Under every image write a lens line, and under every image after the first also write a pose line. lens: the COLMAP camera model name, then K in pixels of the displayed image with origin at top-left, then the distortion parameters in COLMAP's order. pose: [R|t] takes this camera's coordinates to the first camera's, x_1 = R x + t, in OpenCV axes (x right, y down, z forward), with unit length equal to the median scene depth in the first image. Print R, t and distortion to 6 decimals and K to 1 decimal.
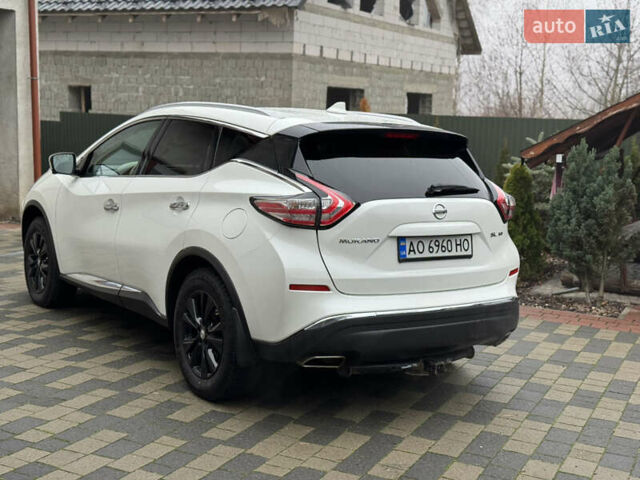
lens RADIAL K [[885.4, 0, 319.8], [0, 885.4, 223.4], [0, 0, 1]] dist [0.146629, -0.062863]
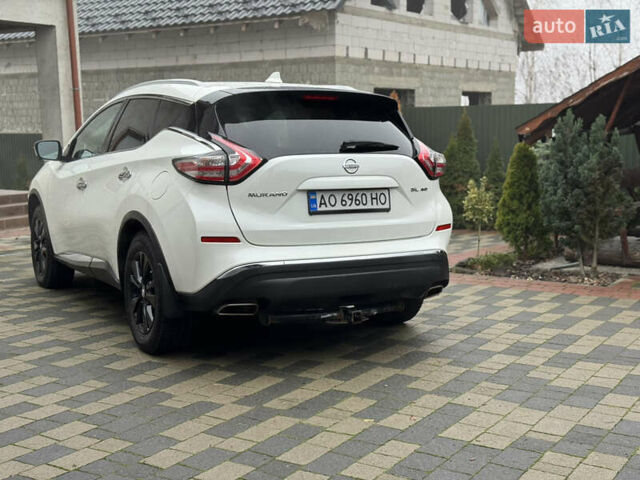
lens RADIAL K [[887.2, 0, 328.3], [0, 887.2, 239.1], [0, 0, 1]] dist [0.154426, -0.067877]
pose [[0.992137, -0.033394, -0.120621, 0.209749], [0.032531, 0.999429, -0.009117, 0.073520], [0.120857, 0.005122, 0.992657, -0.037436]]
